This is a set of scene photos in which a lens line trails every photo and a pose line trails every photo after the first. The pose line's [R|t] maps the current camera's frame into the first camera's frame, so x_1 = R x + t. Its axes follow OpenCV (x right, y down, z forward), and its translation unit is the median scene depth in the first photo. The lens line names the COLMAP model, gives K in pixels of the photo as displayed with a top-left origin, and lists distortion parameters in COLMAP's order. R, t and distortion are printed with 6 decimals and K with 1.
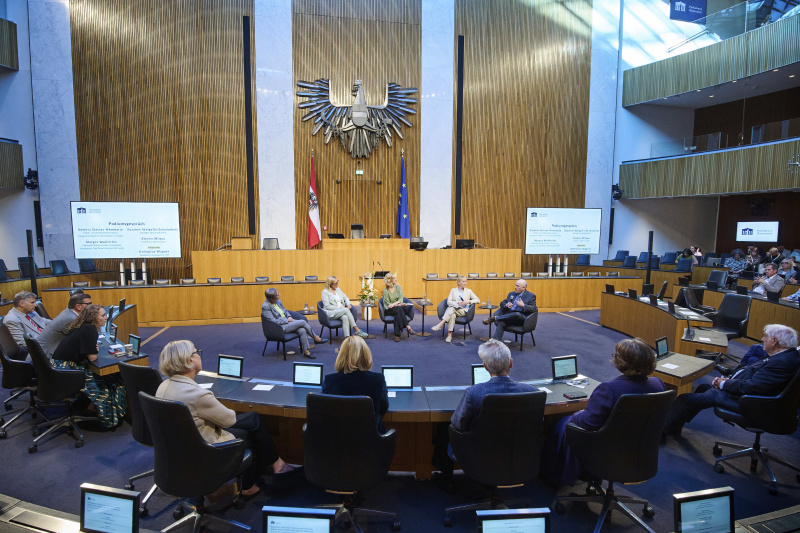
lens RADIAL K [[404.4, 0, 389.2], [0, 404.4, 286.4], [0, 0, 1]] dist [-0.042865, -0.000655]
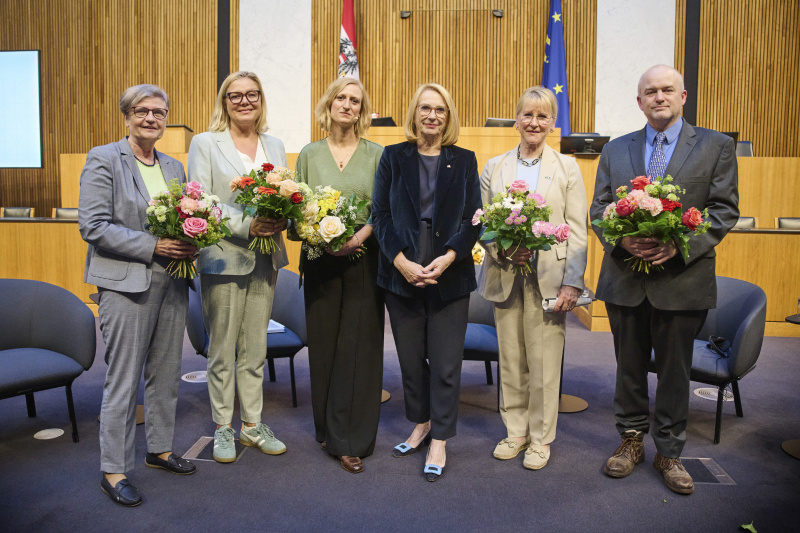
lens RADIAL K [[624.5, 0, 373.5], [0, 624.5, 251.9], [0, 0, 1]] dist [-0.135835, 0.095098]
pose [[0.954008, 0.036614, -0.297535, 0.056358], [-0.043833, 0.998883, -0.017623, 0.018572], [0.296558, 0.029854, 0.954548, 0.364205]]
